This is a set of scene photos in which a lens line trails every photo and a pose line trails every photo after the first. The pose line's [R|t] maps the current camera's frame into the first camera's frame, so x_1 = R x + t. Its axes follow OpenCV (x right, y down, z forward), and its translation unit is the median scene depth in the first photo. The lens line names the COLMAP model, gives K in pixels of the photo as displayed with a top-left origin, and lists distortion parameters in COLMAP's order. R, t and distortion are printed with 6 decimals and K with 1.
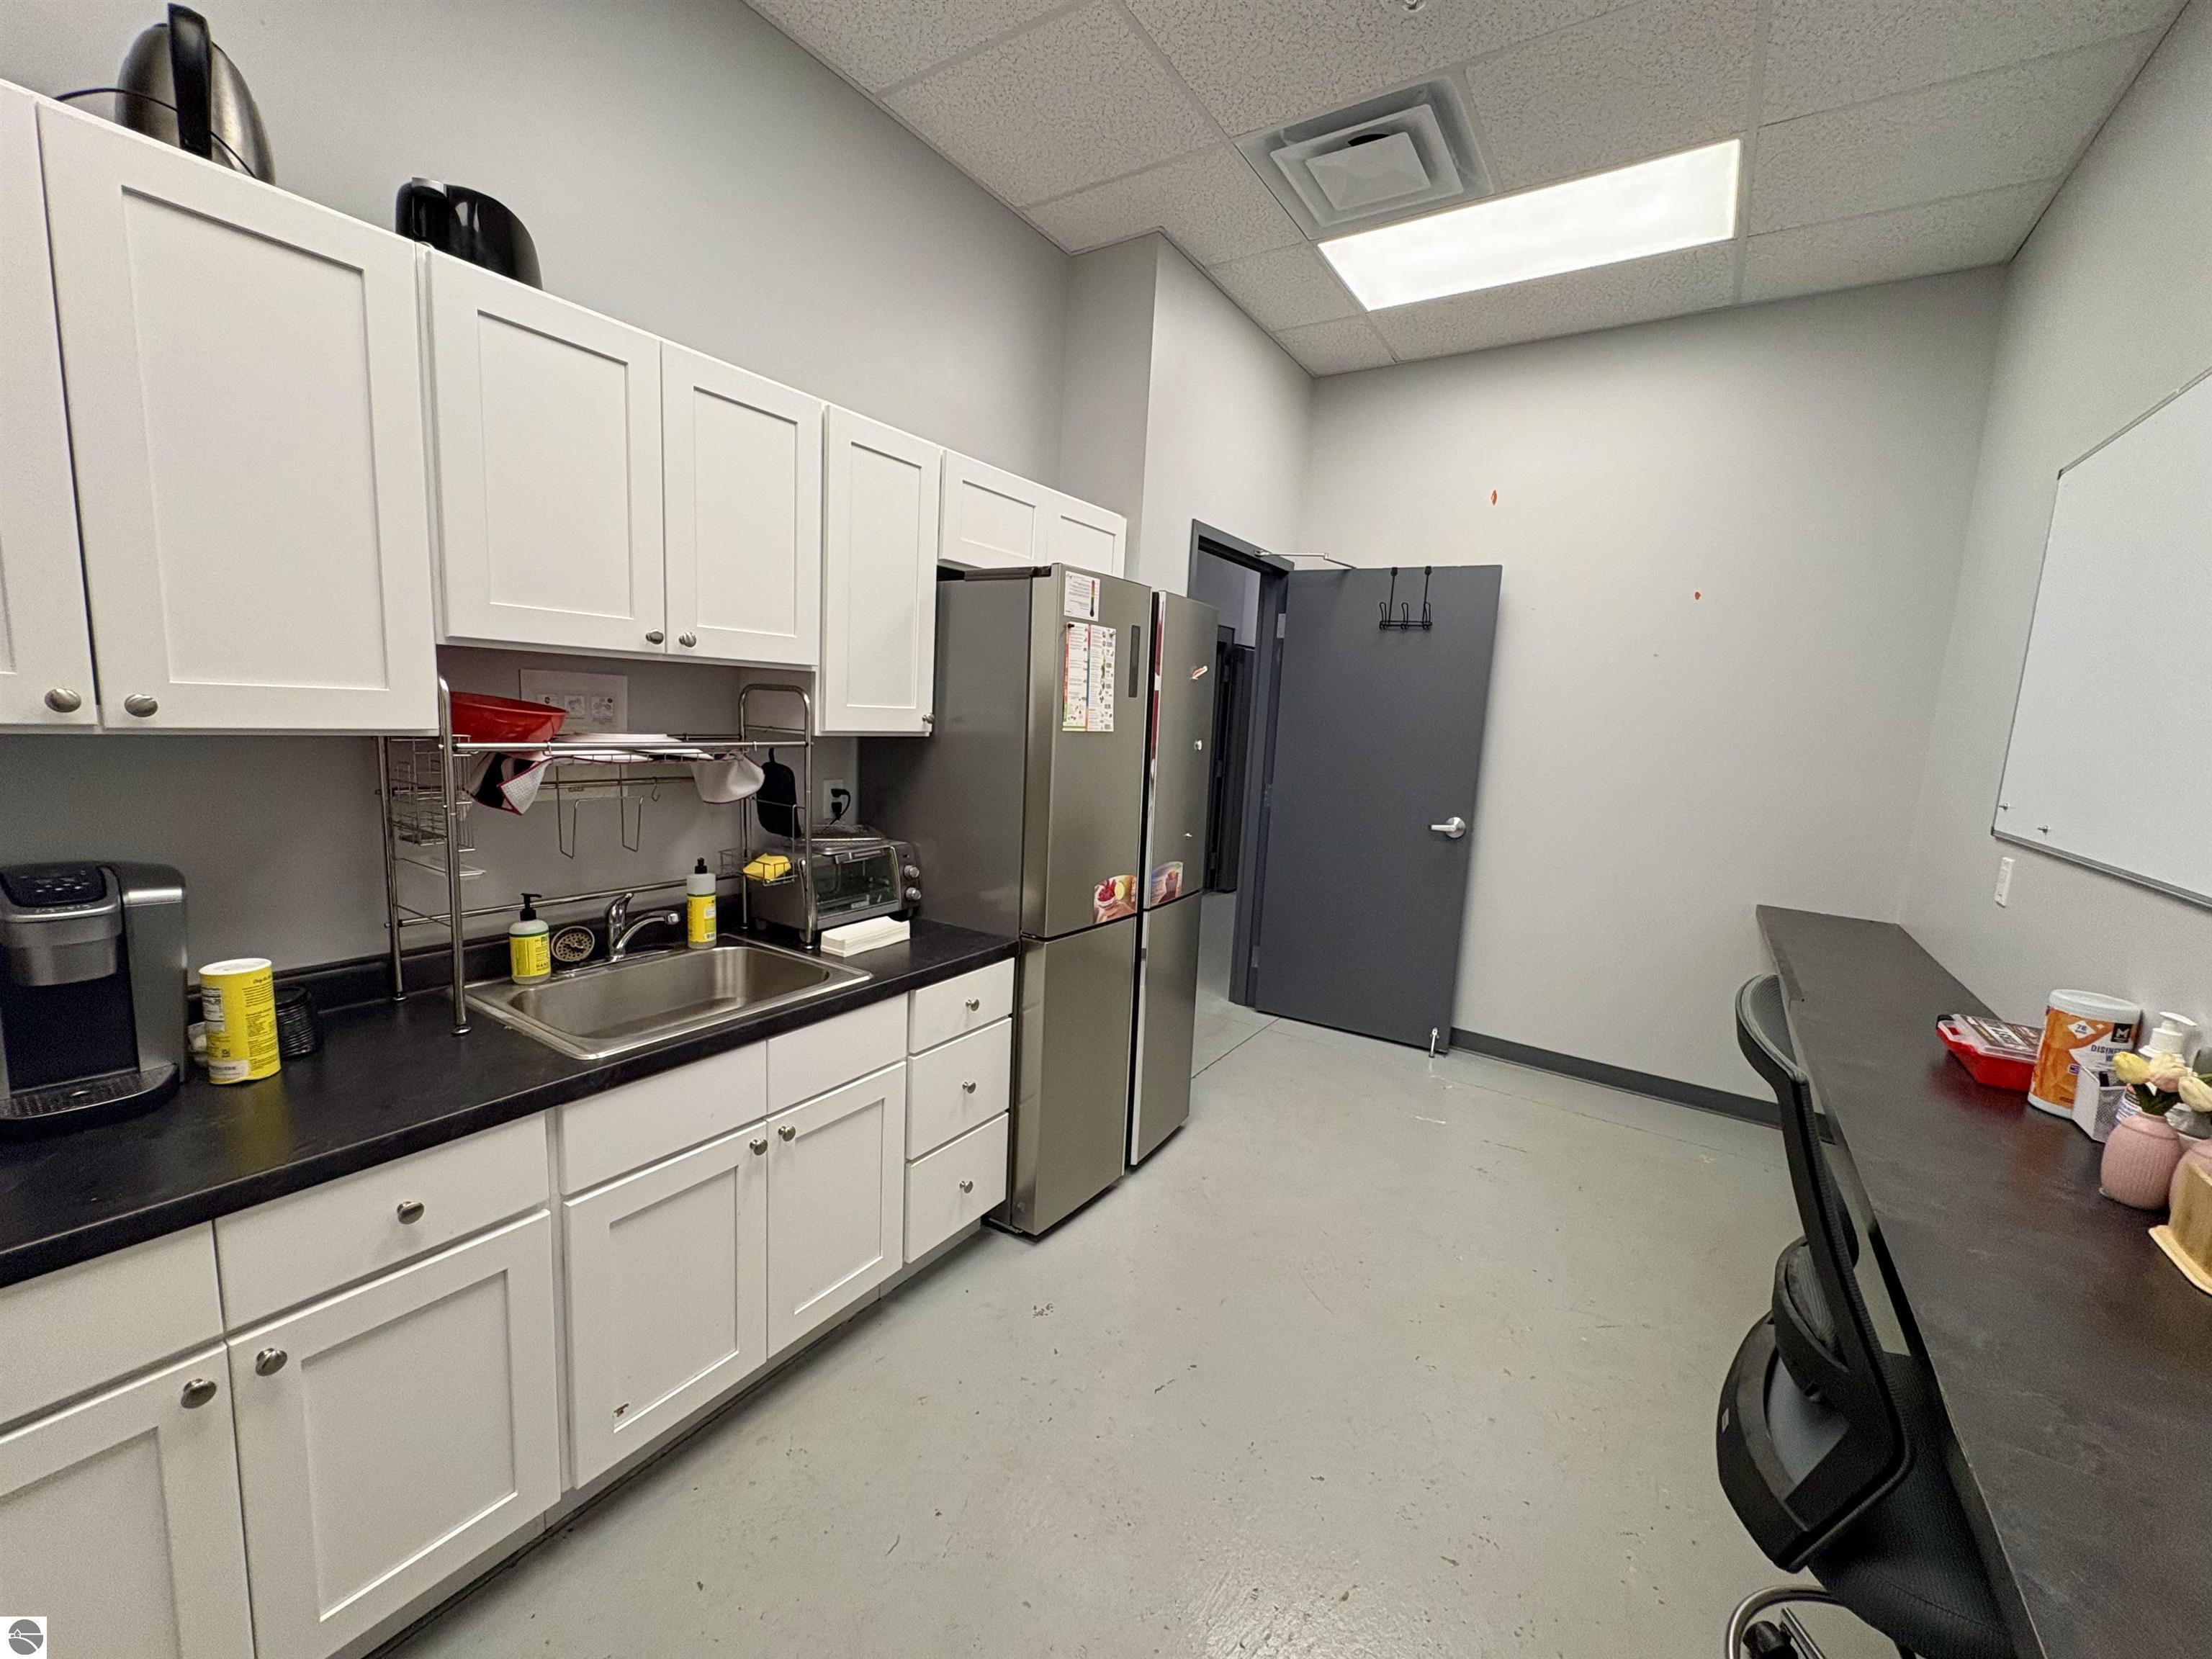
lens RADIAL K [[883.5, 0, 1113.8], [0, 883.5, 829.8], [0, 0, 1]] dist [0.000412, 0.000342]
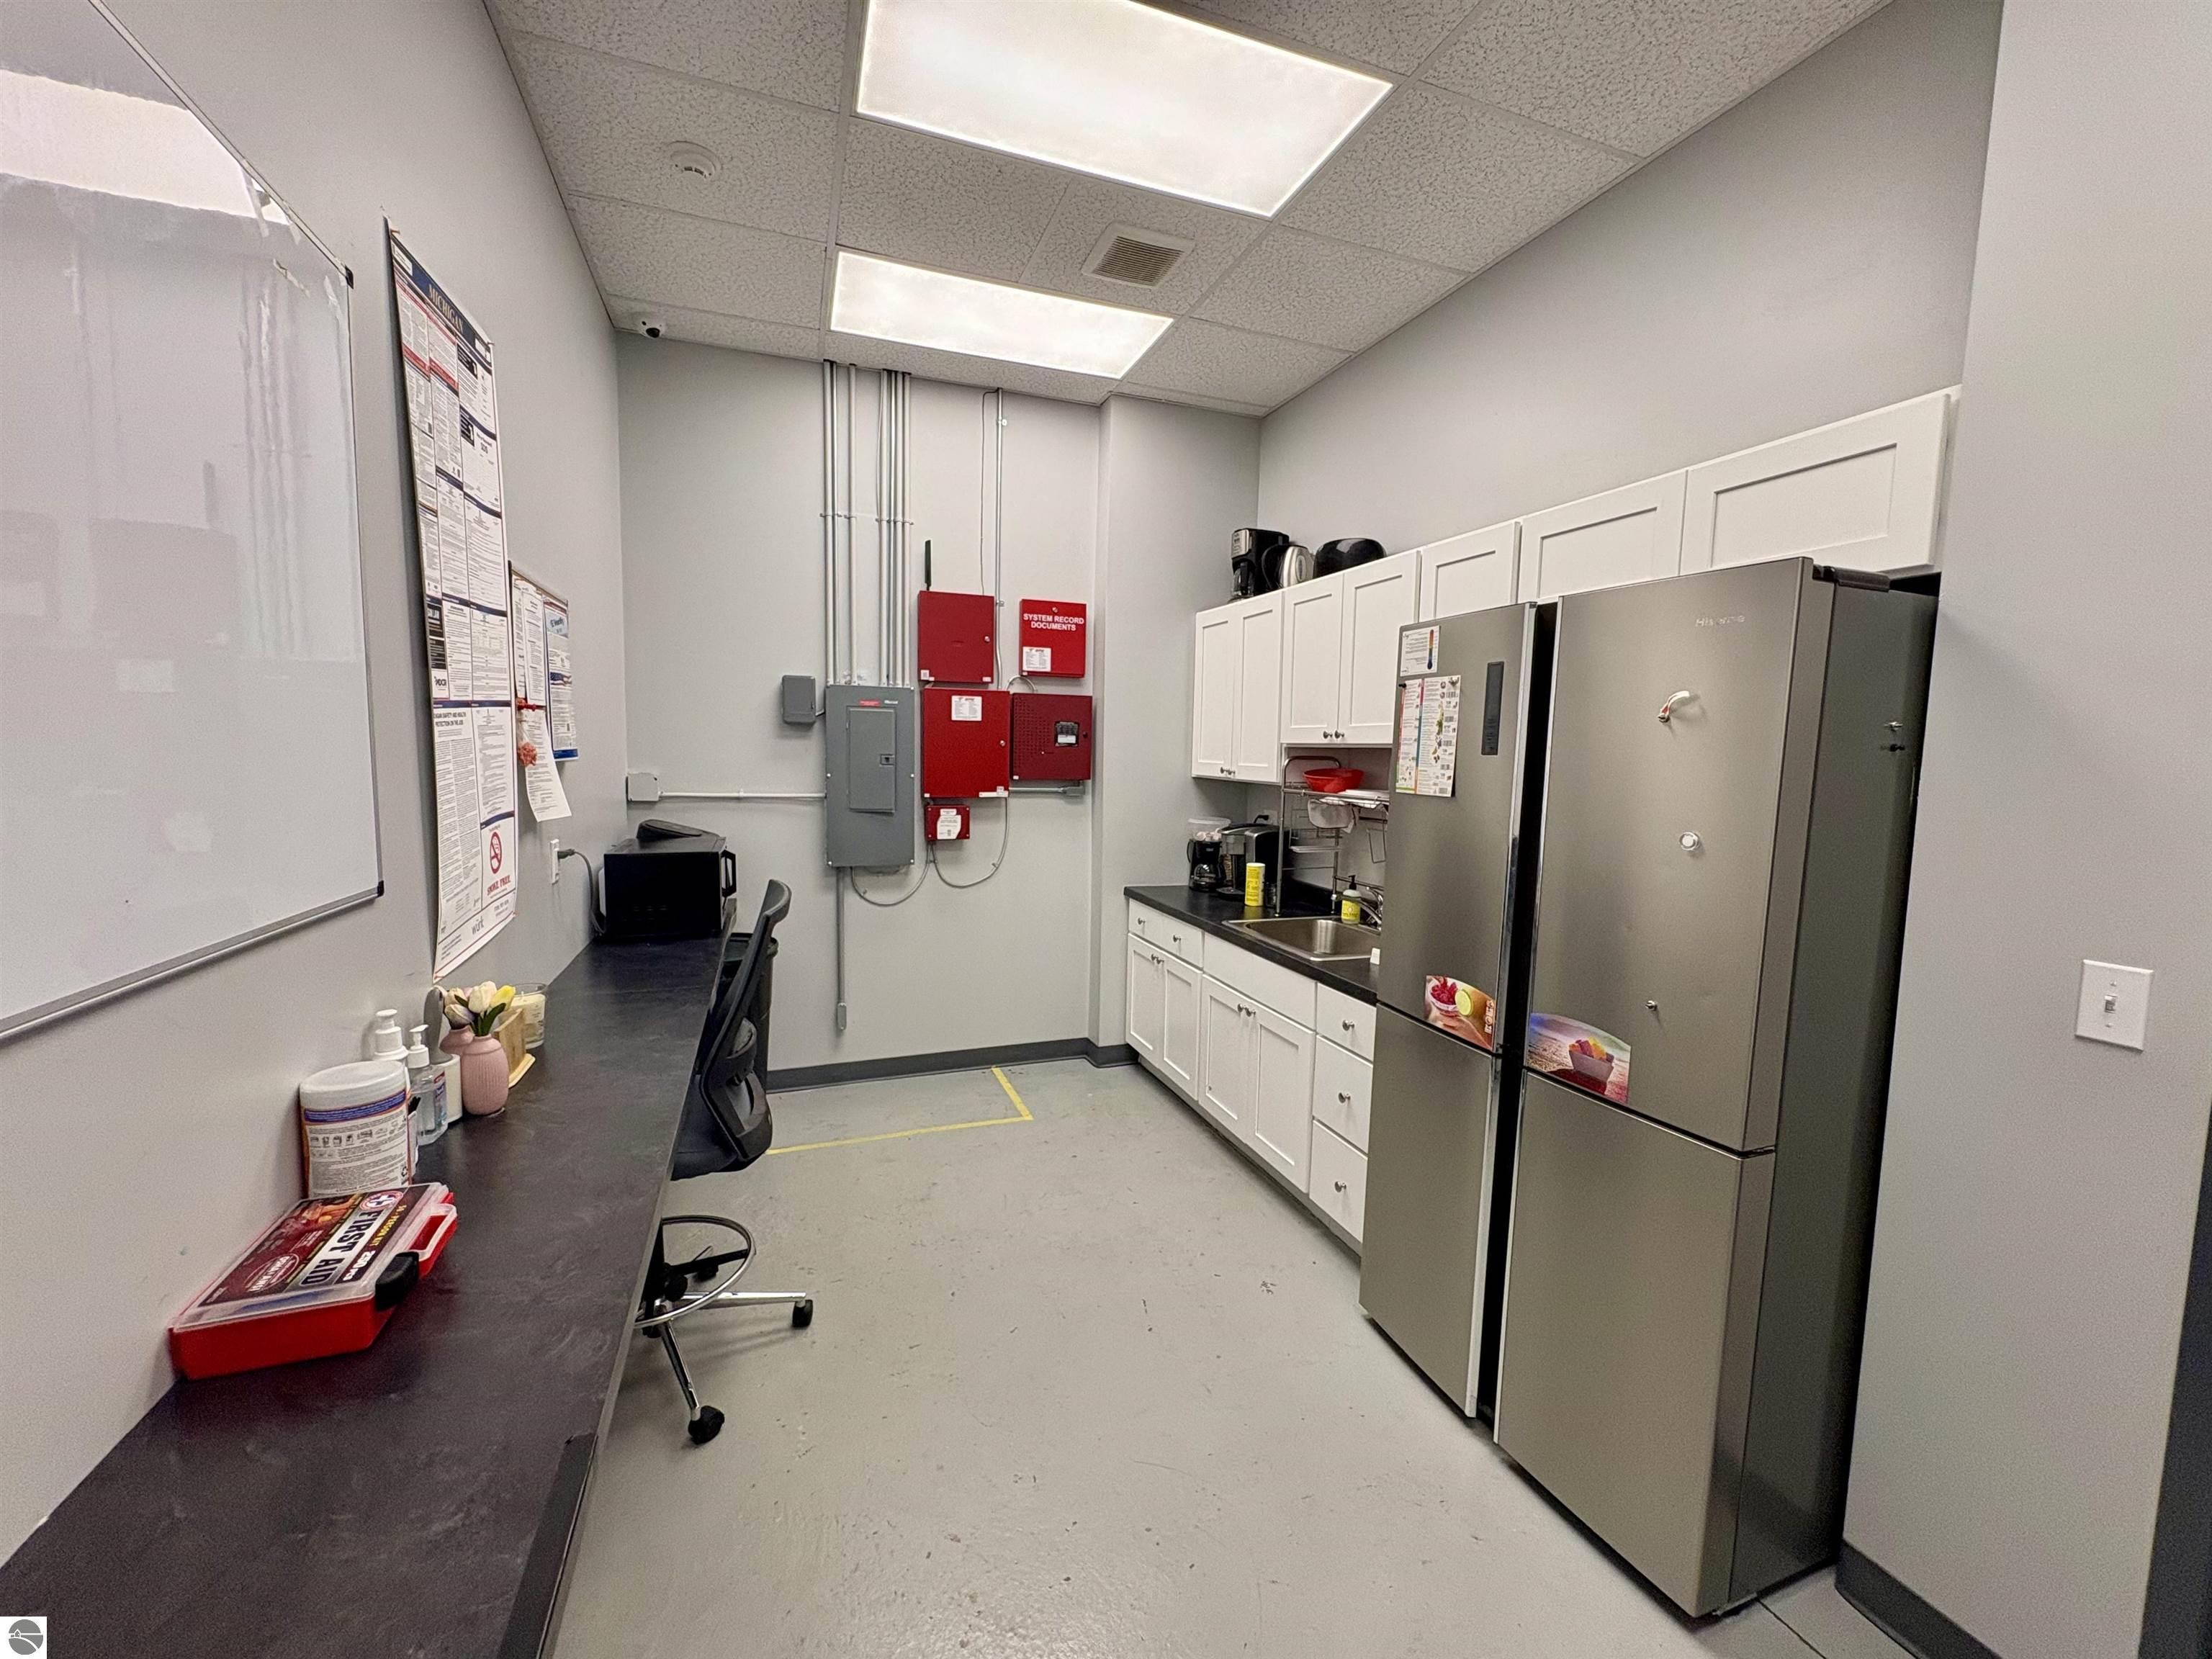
lens RADIAL K [[883.5, 0, 1110.4], [0, 883.5, 829.8], [0, 0, 1]] dist [0.000412, 0.000342]
pose [[-0.589766, 0.013822, -0.807456, 0.875169], [-0.159253, 0.978229, 0.133063, -0.143515], [0.791717, 0.207066, -0.574725, 1.255193]]
